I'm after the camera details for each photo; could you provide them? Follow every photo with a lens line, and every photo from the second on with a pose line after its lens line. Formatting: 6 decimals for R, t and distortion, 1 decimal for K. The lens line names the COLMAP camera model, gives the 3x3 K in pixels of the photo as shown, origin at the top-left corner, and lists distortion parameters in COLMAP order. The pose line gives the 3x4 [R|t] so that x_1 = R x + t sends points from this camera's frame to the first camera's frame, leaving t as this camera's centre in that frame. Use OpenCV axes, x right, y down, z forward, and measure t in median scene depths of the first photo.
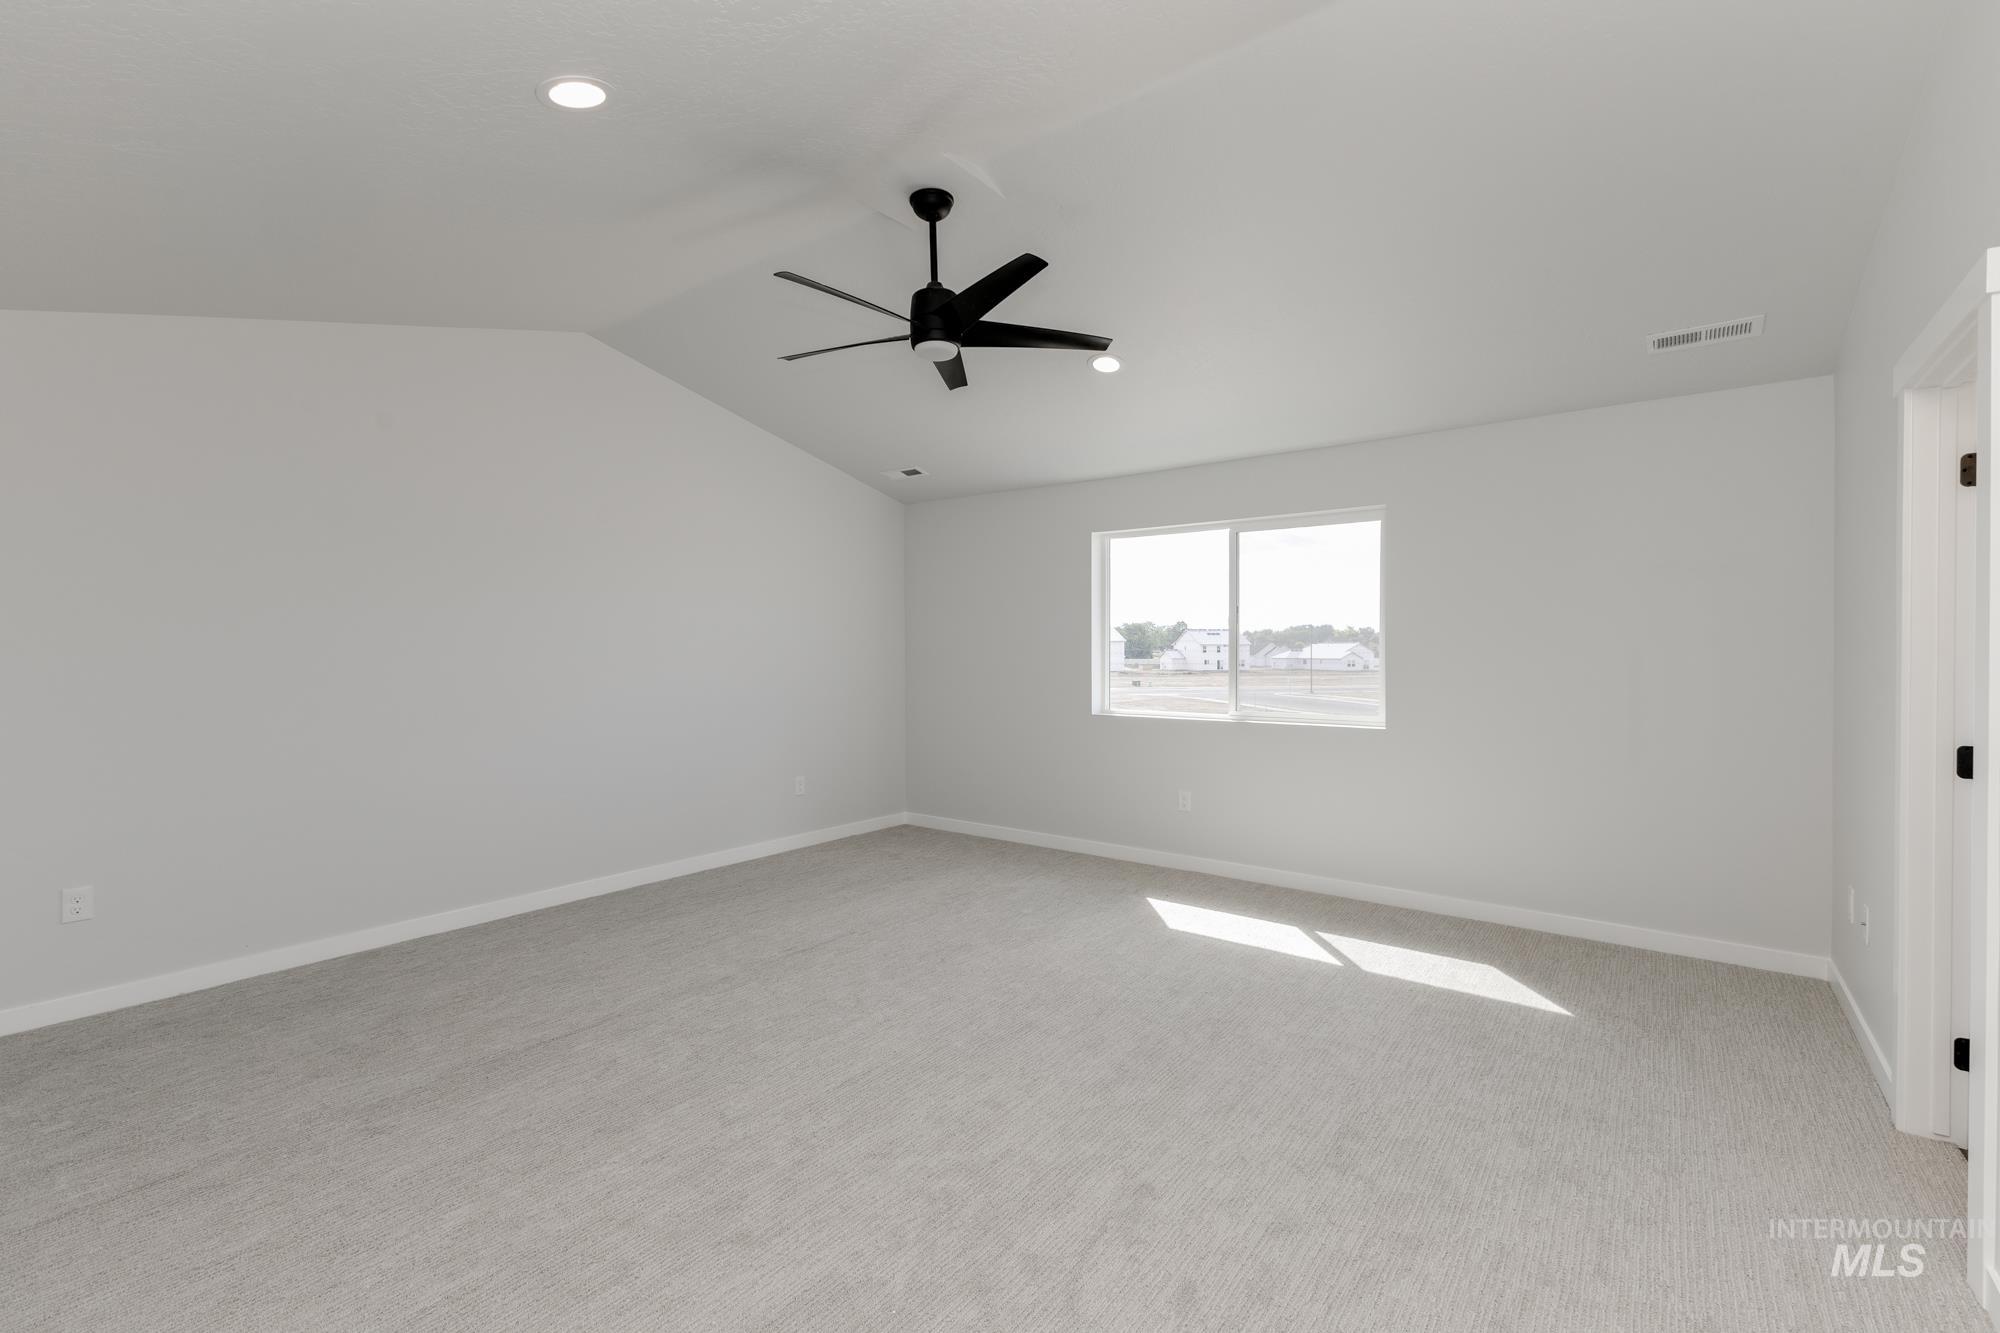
lens RADIAL K [[869.9, 0, 992.7], [0, 869.9, 656.7], [0, 0, 1]] dist [0.006750, -0.000176]
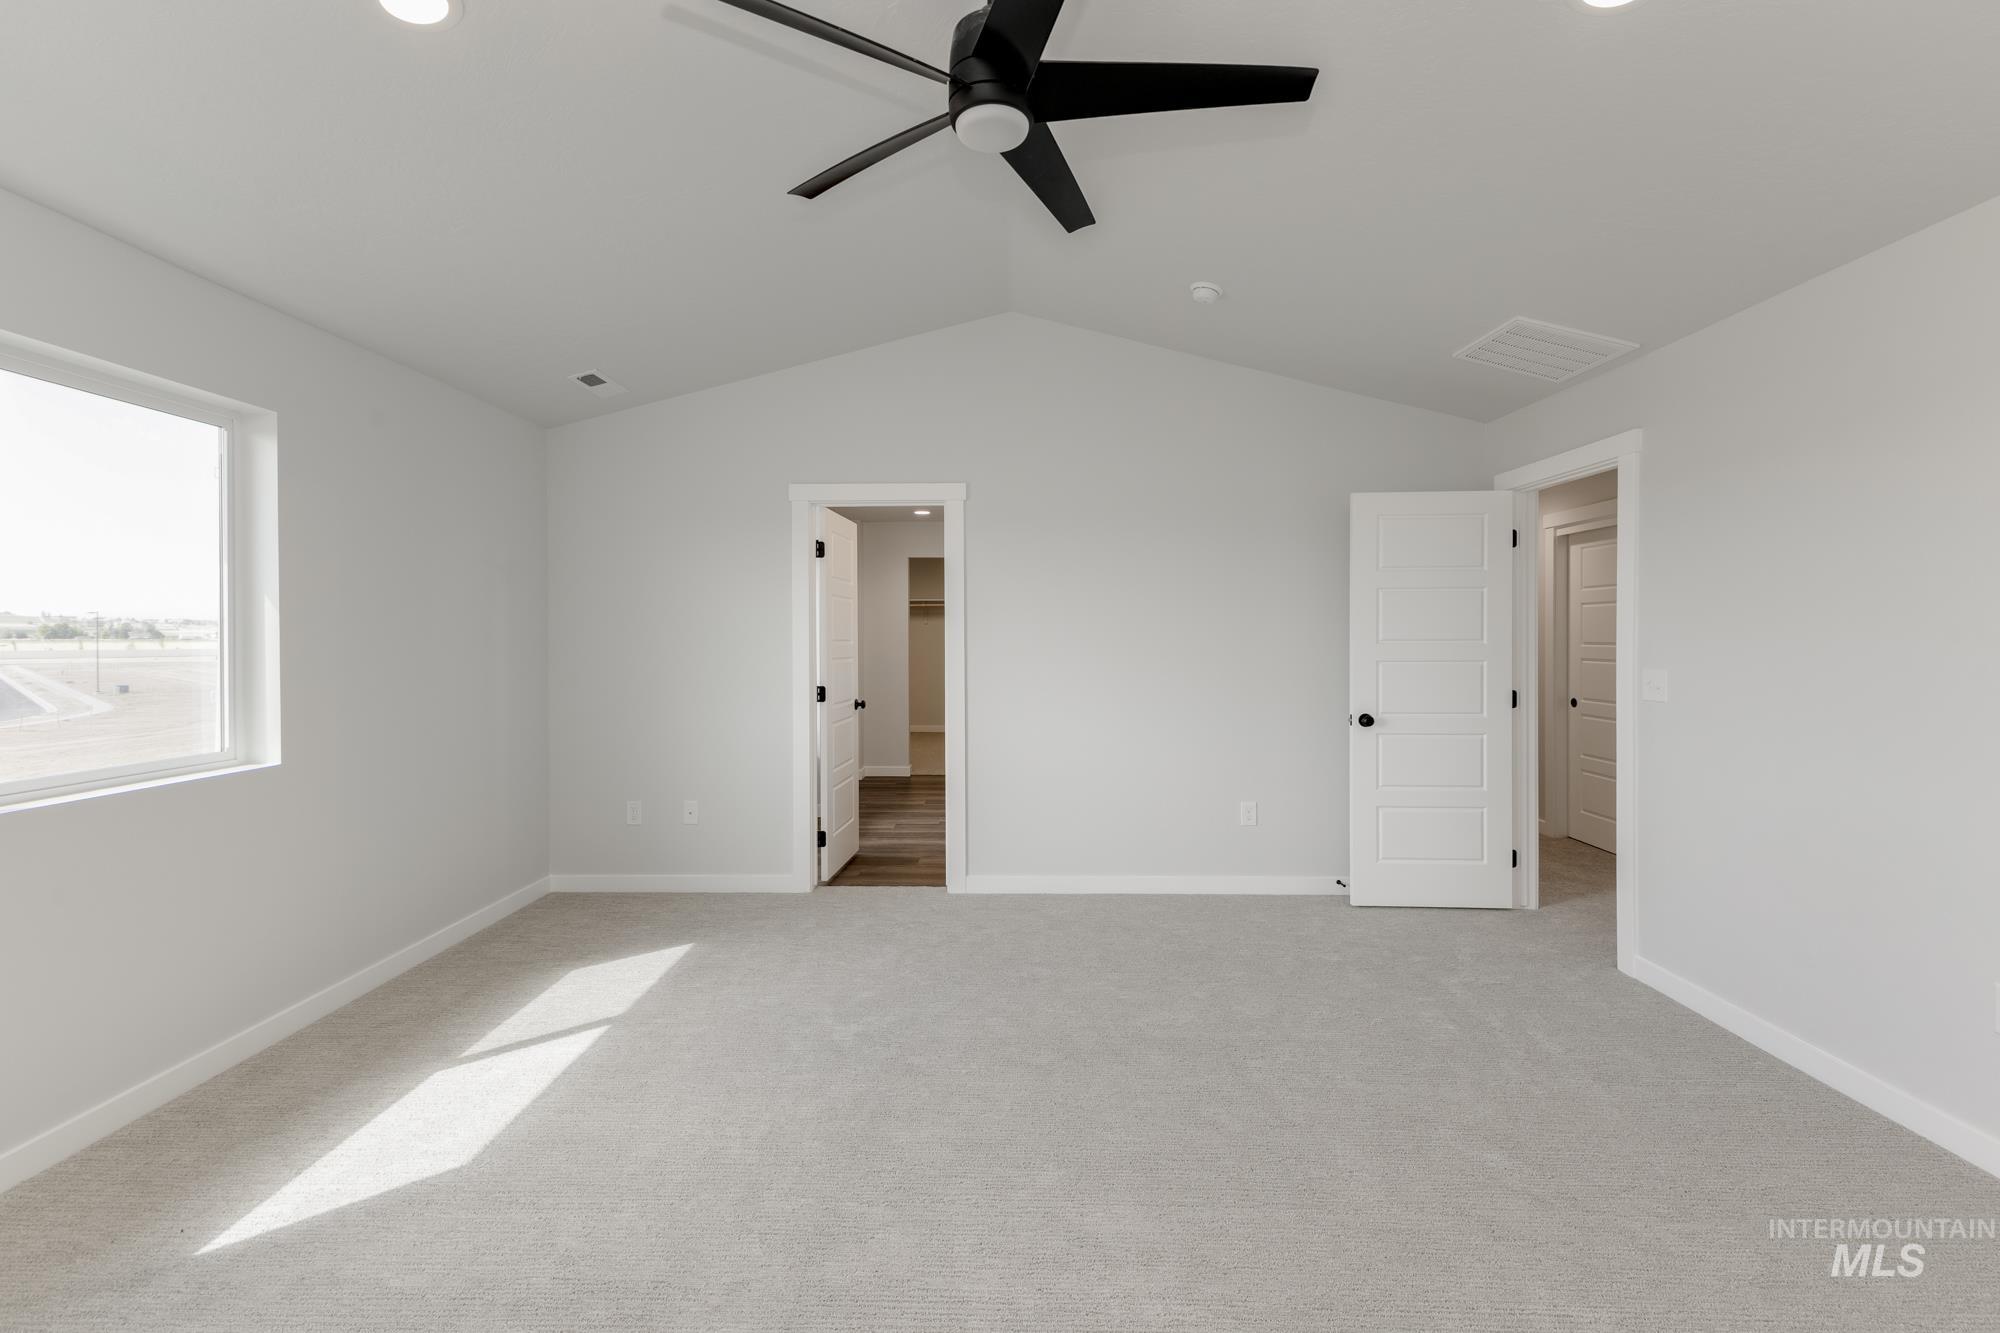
lens RADIAL K [[869.9, 0, 998.9], [0, 869.9, 654.7], [0, 0, 1]] dist [0.006750, -0.000176]
pose [[-0.607146, -0.006290, 0.794565, -0.431465], [0.013613, 0.999740, 0.018316, -0.000159], [-0.794473, 0.021937, -0.606903, 1.116528]]
